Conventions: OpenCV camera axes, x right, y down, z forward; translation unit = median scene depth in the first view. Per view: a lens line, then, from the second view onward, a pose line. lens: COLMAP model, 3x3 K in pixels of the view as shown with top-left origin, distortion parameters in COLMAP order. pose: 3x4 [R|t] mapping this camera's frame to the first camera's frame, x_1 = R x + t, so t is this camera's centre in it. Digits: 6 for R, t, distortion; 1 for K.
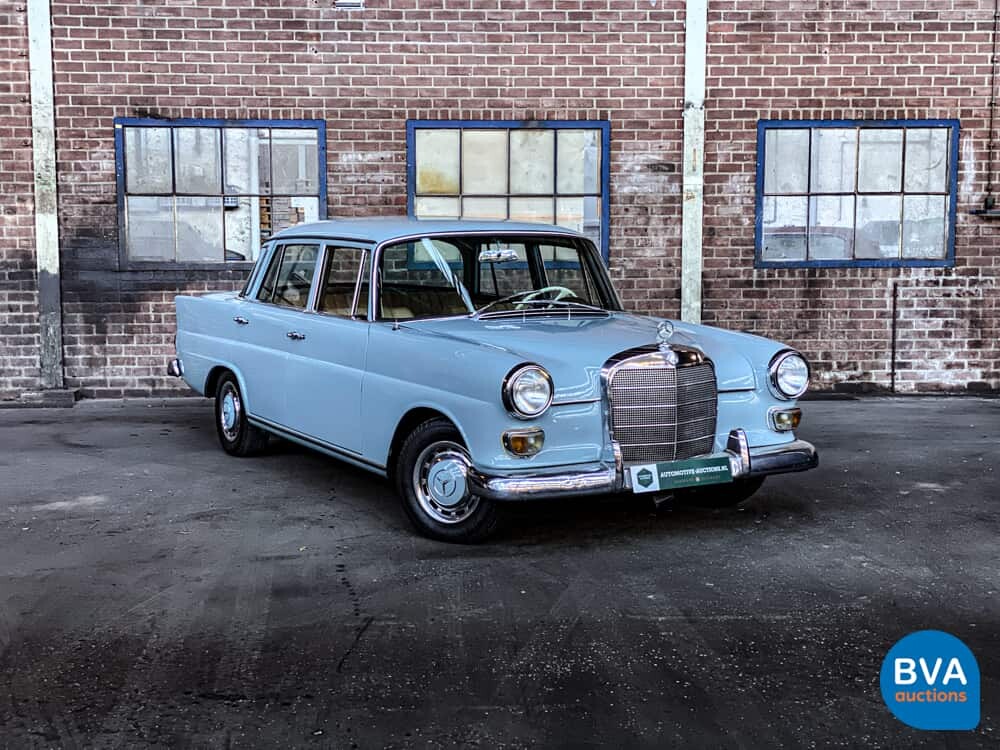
lens RADIAL K [[1453.2, 0, 504.2], [0, 1453.2, 358.2], [0, 0, 1]] dist [0.182458, -0.401148]
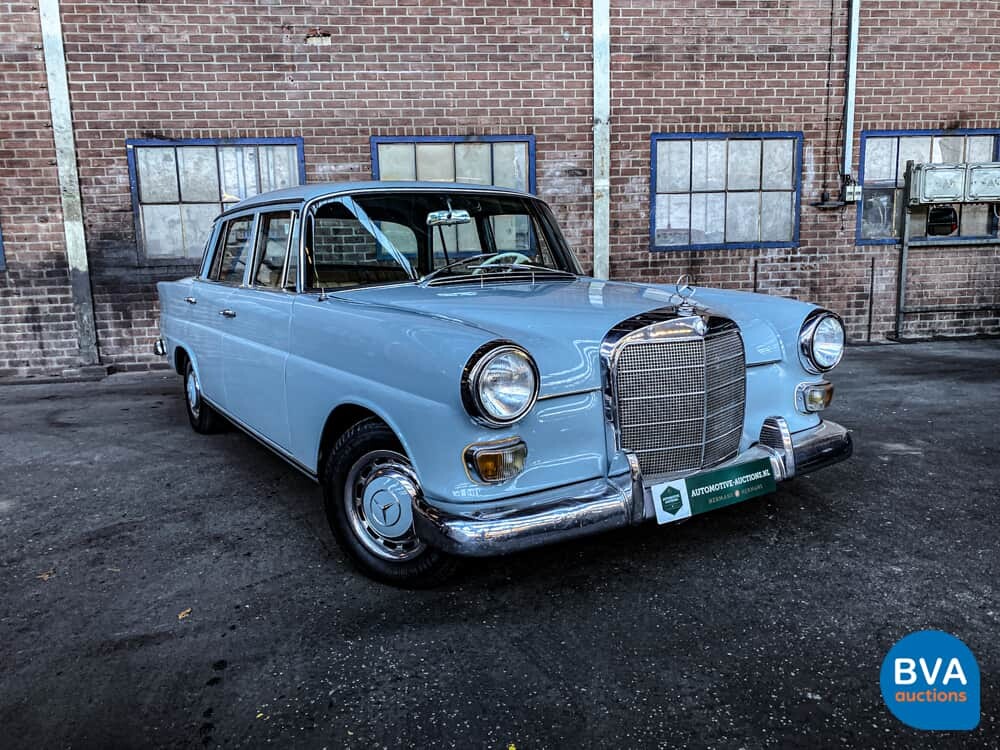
lens RADIAL K [[760.8, 0, 496.6], [0, 760.8, 370.7], [0, 0, 1]] dist [0.016312, -0.012803]
pose [[0.997960, -0.035648, 0.052967, -0.001764], [0.032458, 0.997676, 0.059909, -0.001927], [-0.054979, -0.058067, 0.996798, 0.345884]]
